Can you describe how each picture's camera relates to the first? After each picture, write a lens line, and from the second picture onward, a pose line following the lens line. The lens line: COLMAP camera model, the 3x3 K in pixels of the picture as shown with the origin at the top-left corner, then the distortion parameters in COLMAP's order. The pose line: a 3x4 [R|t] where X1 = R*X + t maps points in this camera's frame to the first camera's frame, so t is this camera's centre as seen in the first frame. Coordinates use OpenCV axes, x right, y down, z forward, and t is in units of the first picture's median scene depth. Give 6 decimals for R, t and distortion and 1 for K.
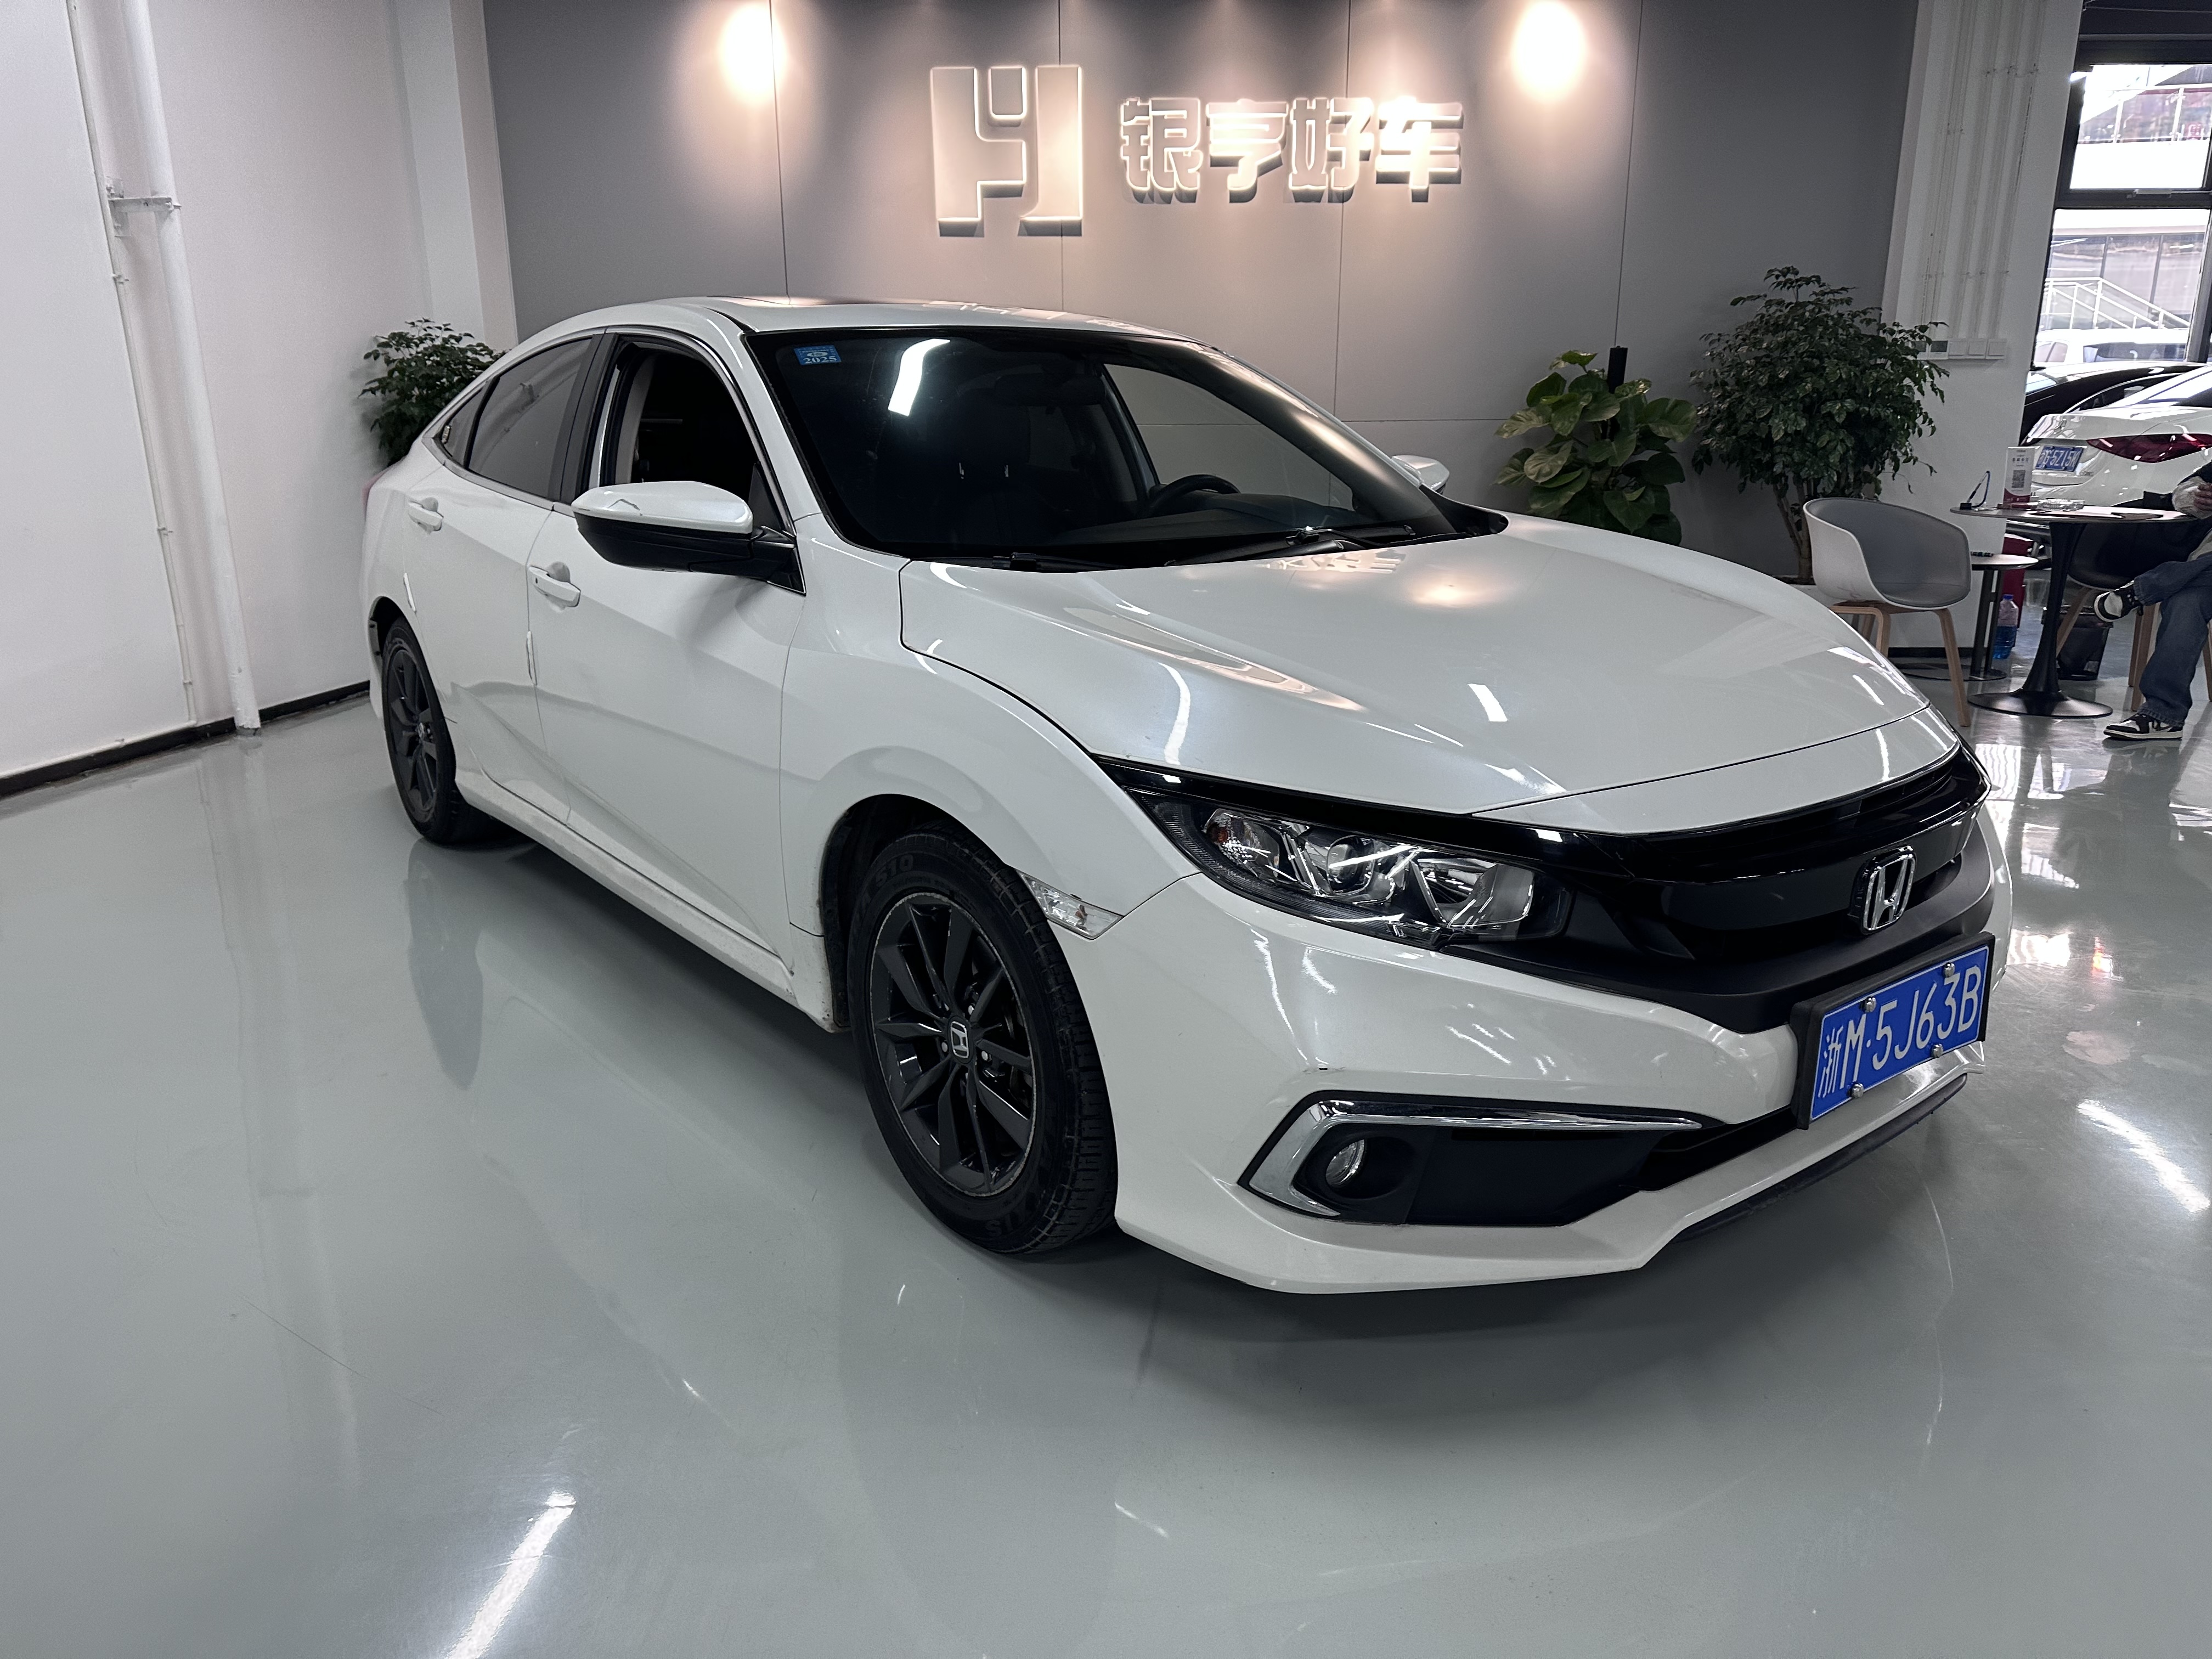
lens RADIAL K [[1558.5, 0, 1107.8], [0, 1558.5, 837.2], [0, 0, 1]] dist [0.026412, -0.015788]
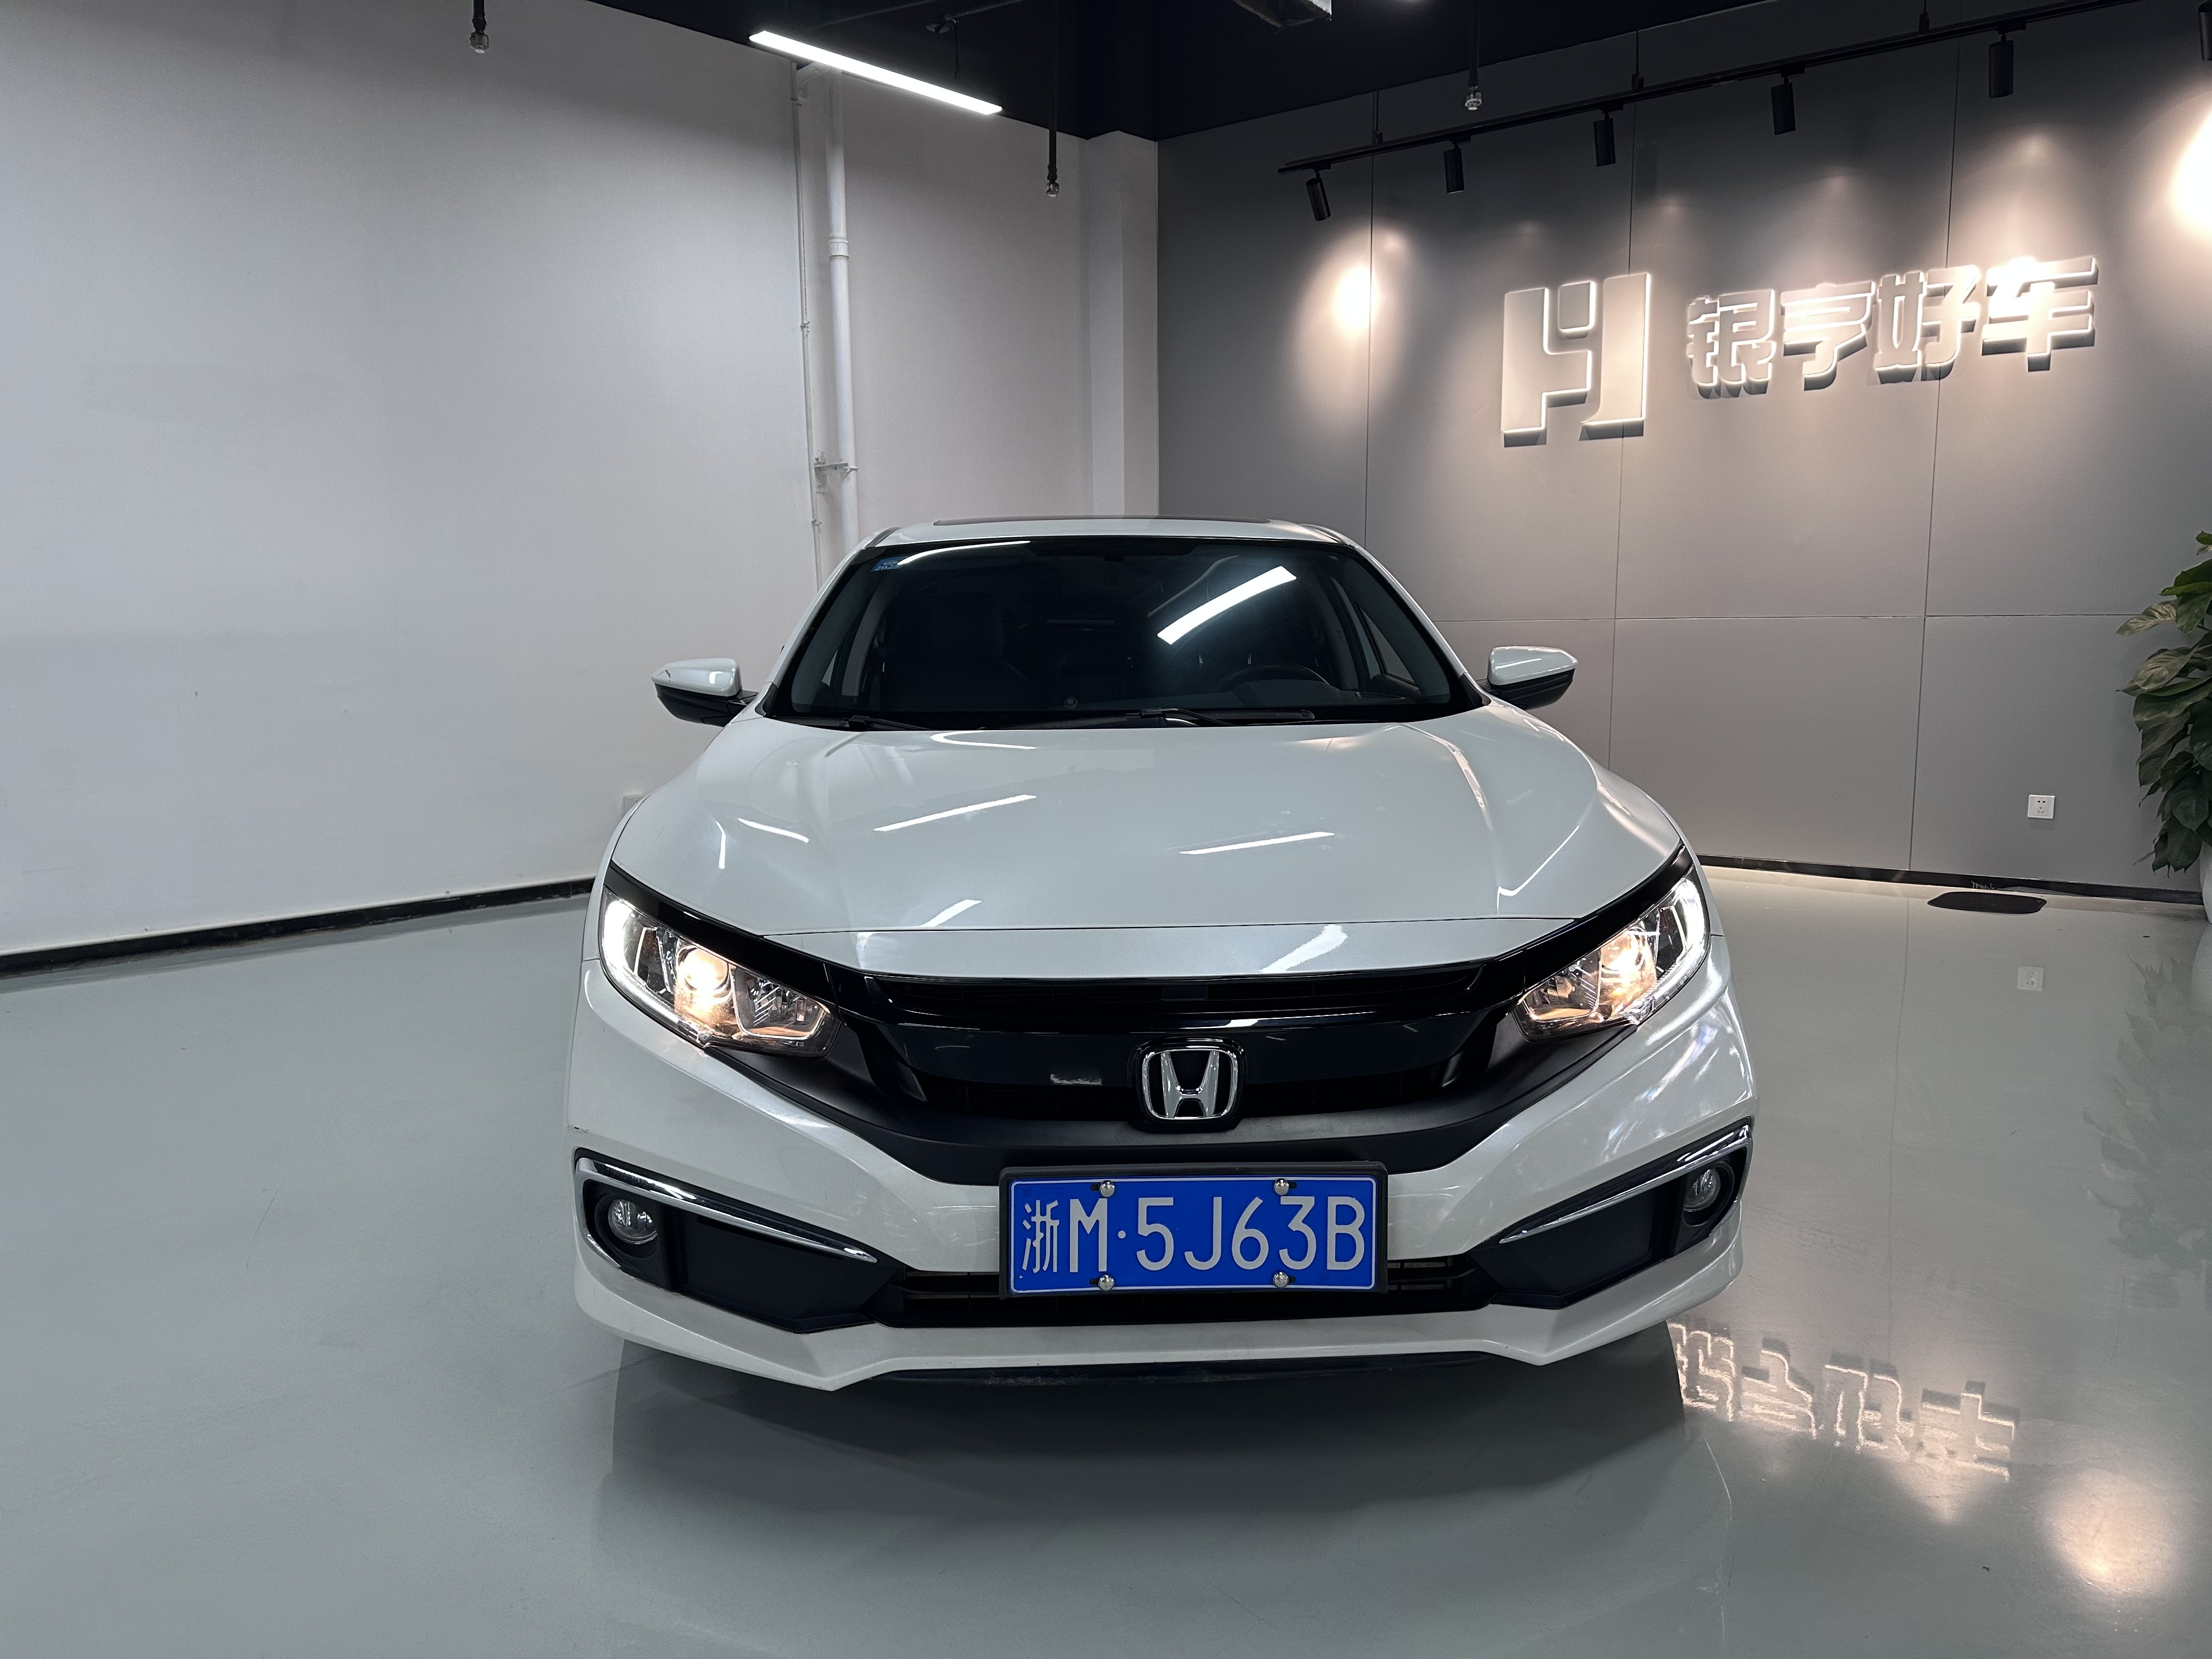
lens RADIAL K [[1558.5, 0, 1120.6], [0, 1558.5, 826.0], [0, 0, 1]] dist [0.026412, -0.015788]
pose [[0.822833, 0.071805, -0.563728, 0.290589], [-0.146055, 0.985384, -0.087672, -0.009040], [0.549194, 0.154475, 0.821294, 0.050931]]
